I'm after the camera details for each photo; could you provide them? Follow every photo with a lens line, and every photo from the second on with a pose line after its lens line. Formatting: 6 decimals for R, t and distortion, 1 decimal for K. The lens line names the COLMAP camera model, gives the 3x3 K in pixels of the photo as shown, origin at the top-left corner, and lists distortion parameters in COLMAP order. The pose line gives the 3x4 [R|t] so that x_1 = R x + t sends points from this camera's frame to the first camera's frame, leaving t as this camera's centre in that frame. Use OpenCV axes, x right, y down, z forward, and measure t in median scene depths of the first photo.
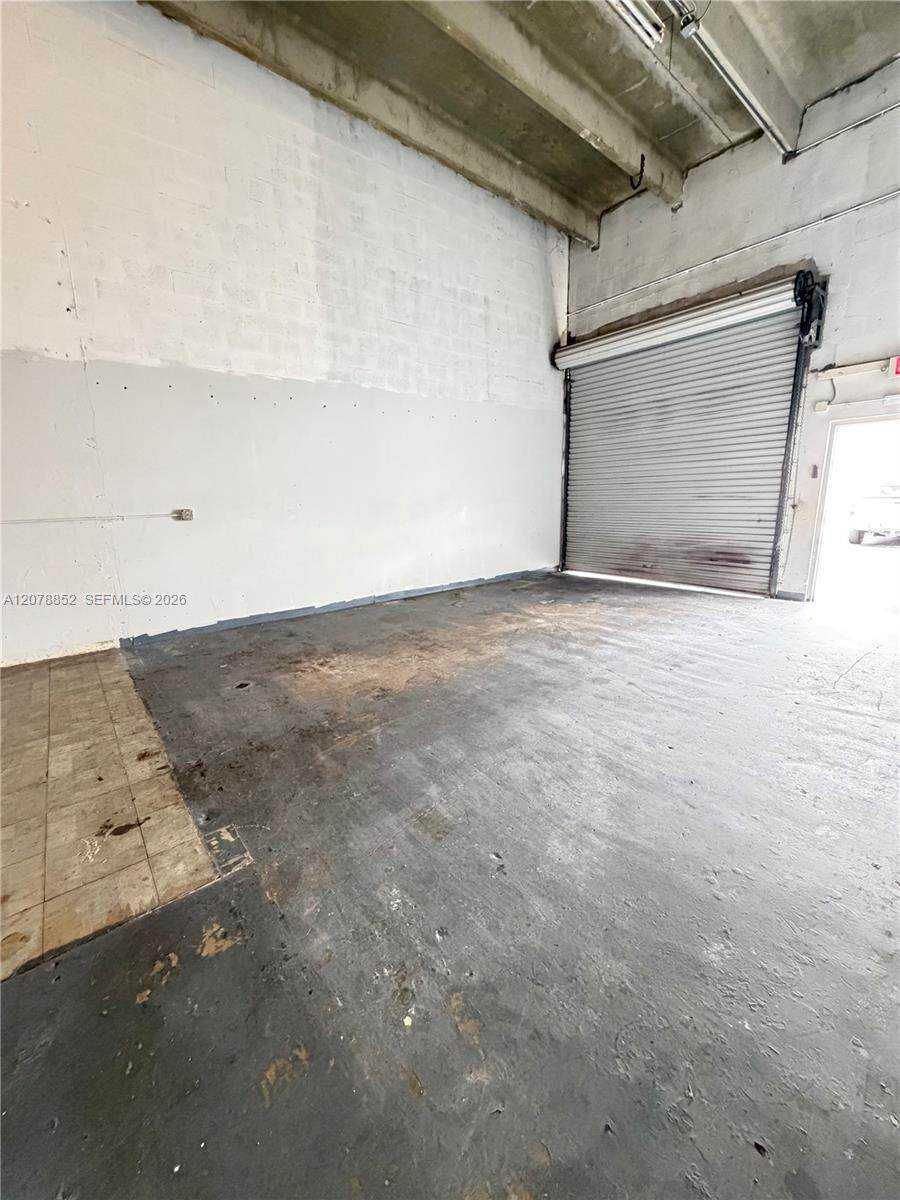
lens RADIAL K [[476.7, 0, 449.6], [0, 476.7, 597.6], [0, 0, 1]] dist [-0.000046, 0.000005]
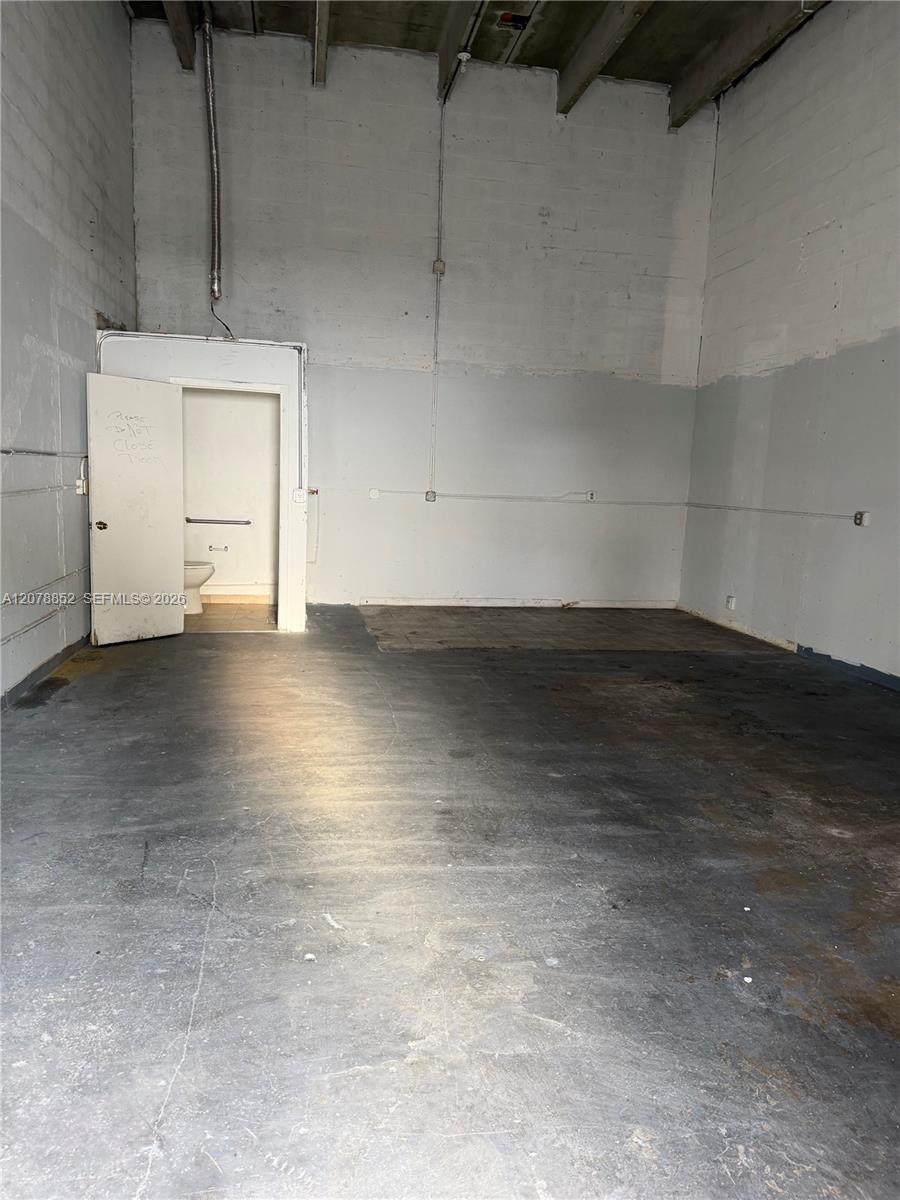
lens RADIAL K [[839.0, 0, 449.7], [0, 839.0, 601.0], [0, 0, 1]] dist [-0.001088, -0.000160]
pose [[-0.489116, 0.124702, -0.863258, 1.034010], [-0.217450, 0.941042, 0.259144, -0.267097], [0.844678, 0.314467, -0.433162, 1.114309]]
